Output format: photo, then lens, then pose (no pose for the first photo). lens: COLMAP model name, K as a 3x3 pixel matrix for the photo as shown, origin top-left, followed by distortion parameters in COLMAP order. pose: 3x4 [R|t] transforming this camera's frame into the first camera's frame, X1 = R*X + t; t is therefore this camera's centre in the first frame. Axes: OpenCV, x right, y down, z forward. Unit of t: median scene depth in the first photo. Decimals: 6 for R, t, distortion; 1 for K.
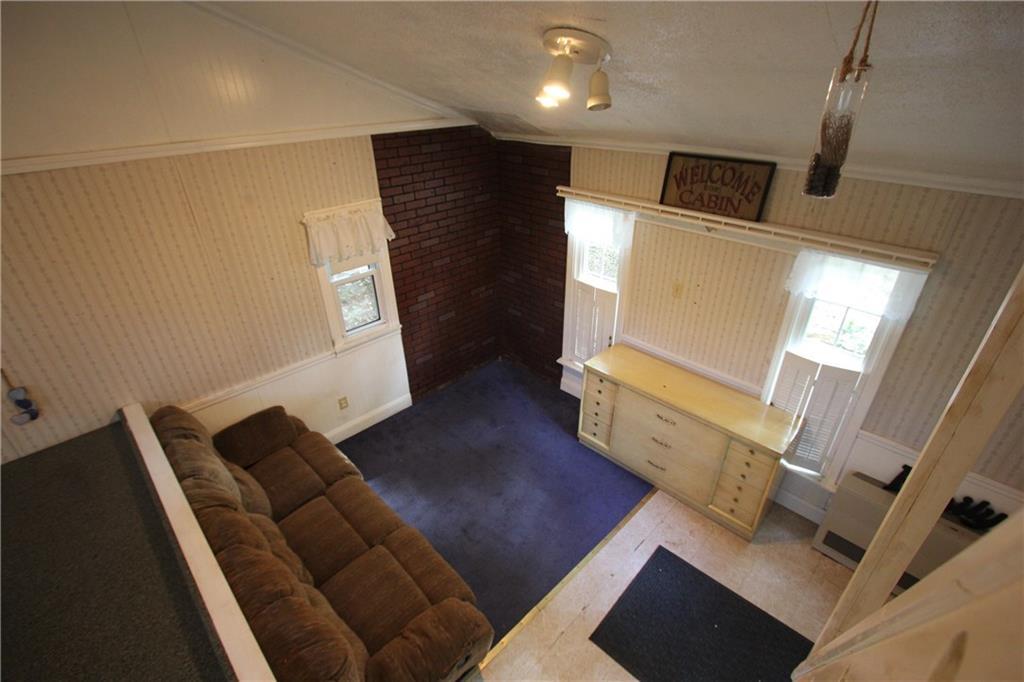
lens RADIAL K [[472.6, 0, 511.6], [0, 472.6, 346.5], [0, 0, 1]] dist [-0.002343, 0.000186]
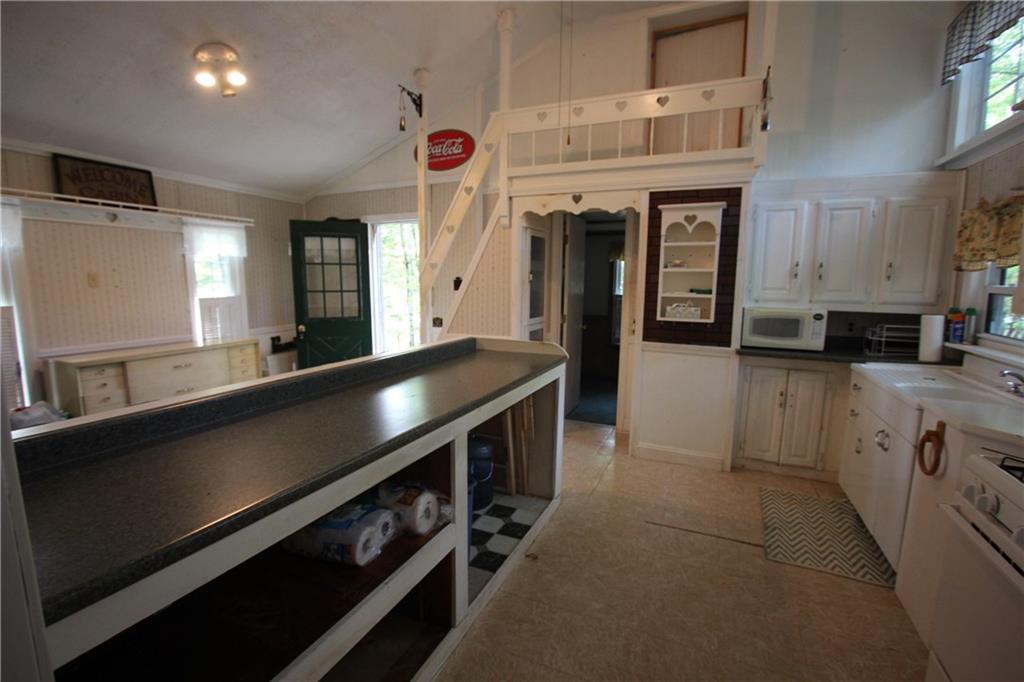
lens RADIAL K [[472.6, 0, 511.6], [0, 472.6, 346.5], [0, 0, 1]] dist [-0.002343, 0.000186]
pose [[-0.373569, -0.122236, 0.919513, -1.257913], [0.461604, 0.835327, 0.298580, 0.160459], [-0.804592, 0.535992, -0.255628, 0.685046]]
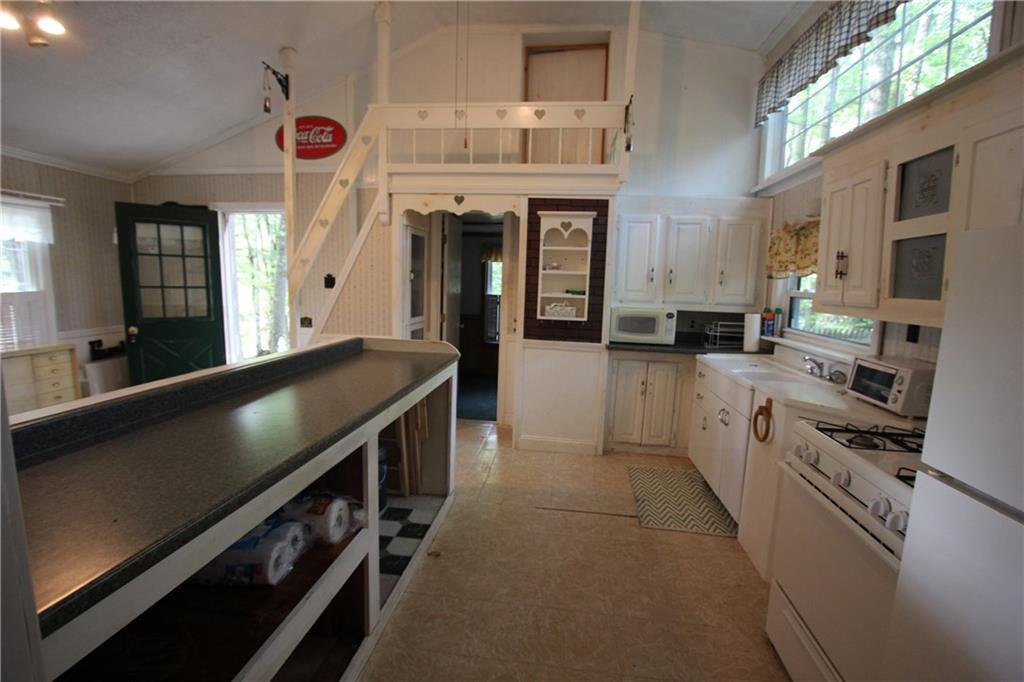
lens RADIAL K [[472.6, 0, 511.6], [0, 472.6, 346.5], [0, 0, 1]] dist [-0.002343, 0.000186]
pose [[-0.618092, -0.113110, 0.777926, -1.246698], [0.376171, 0.826379, 0.419038, 0.135021], [-0.690259, 0.551637, -0.468230, 0.729591]]
